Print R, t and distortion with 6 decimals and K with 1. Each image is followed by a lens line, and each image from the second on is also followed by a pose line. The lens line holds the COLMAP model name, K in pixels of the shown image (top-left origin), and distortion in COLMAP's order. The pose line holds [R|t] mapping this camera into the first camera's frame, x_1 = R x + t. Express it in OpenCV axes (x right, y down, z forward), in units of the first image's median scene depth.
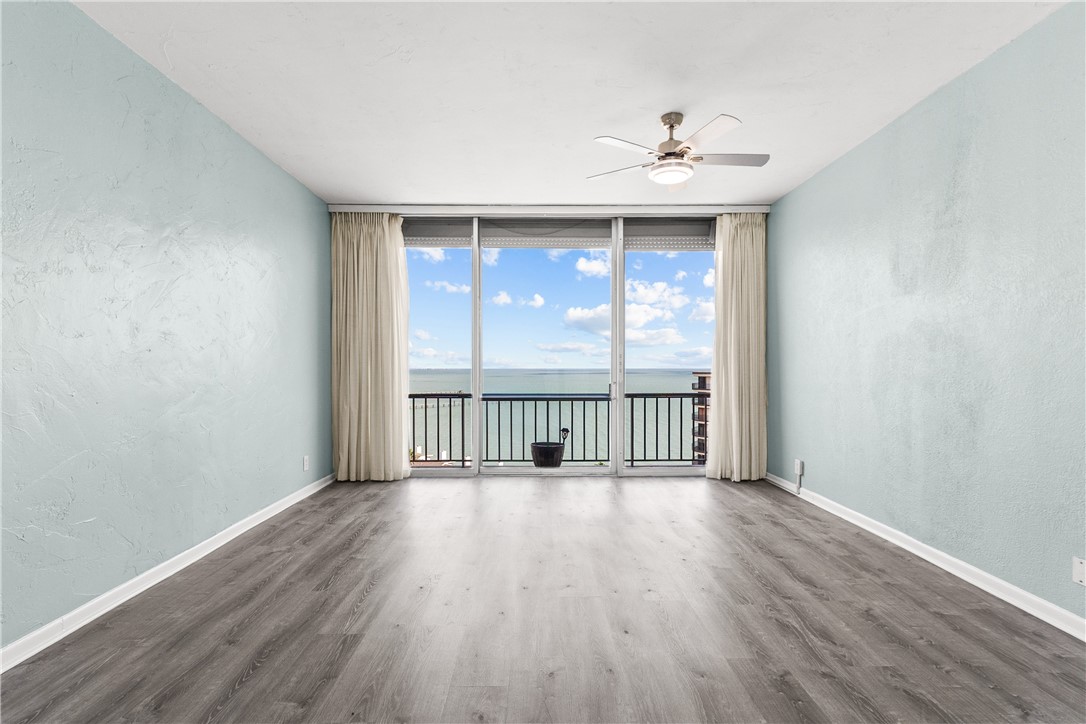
lens RADIAL K [[508.1, 0, 540.6], [0, 508.1, 372.8], [0, 0, 1]] dist [0.010404, -0.000547]
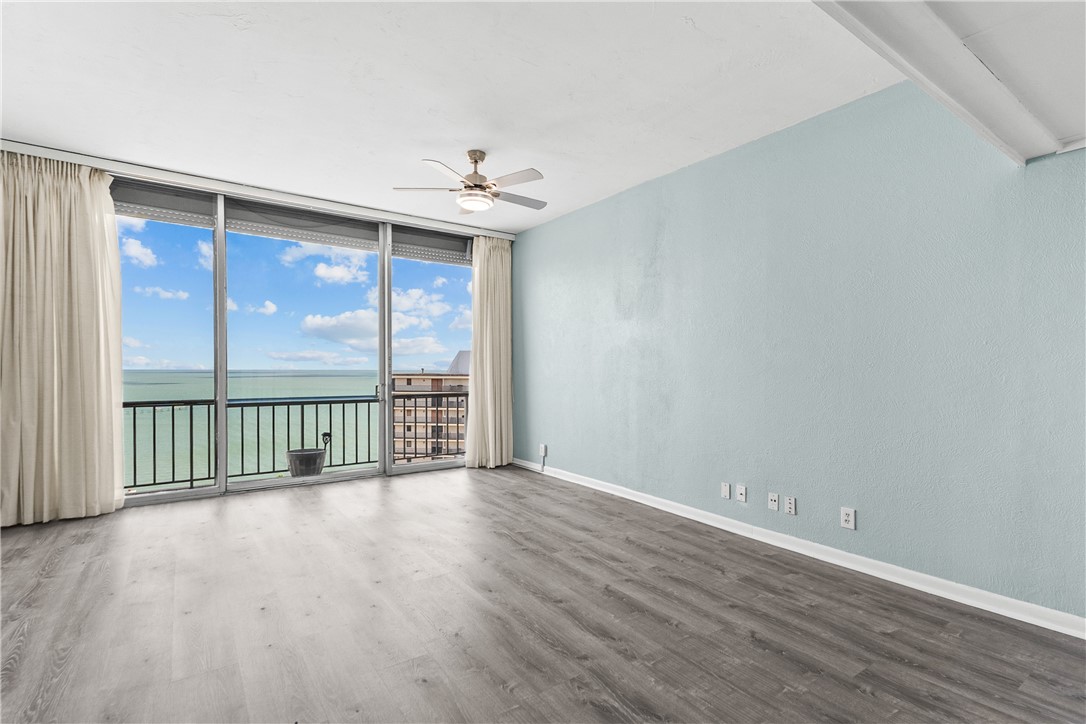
lens RADIAL K [[511.4, 0, 540.6], [0, 511.4, 375.2], [0, 0, 1]] dist [0.021464, -0.000134]
pose [[0.826607, -0.002984, 0.562772, -0.180110], [0.001950, 0.999995, 0.002438, -0.000919], [-0.562776, -0.000918, 0.826609, -0.029356]]
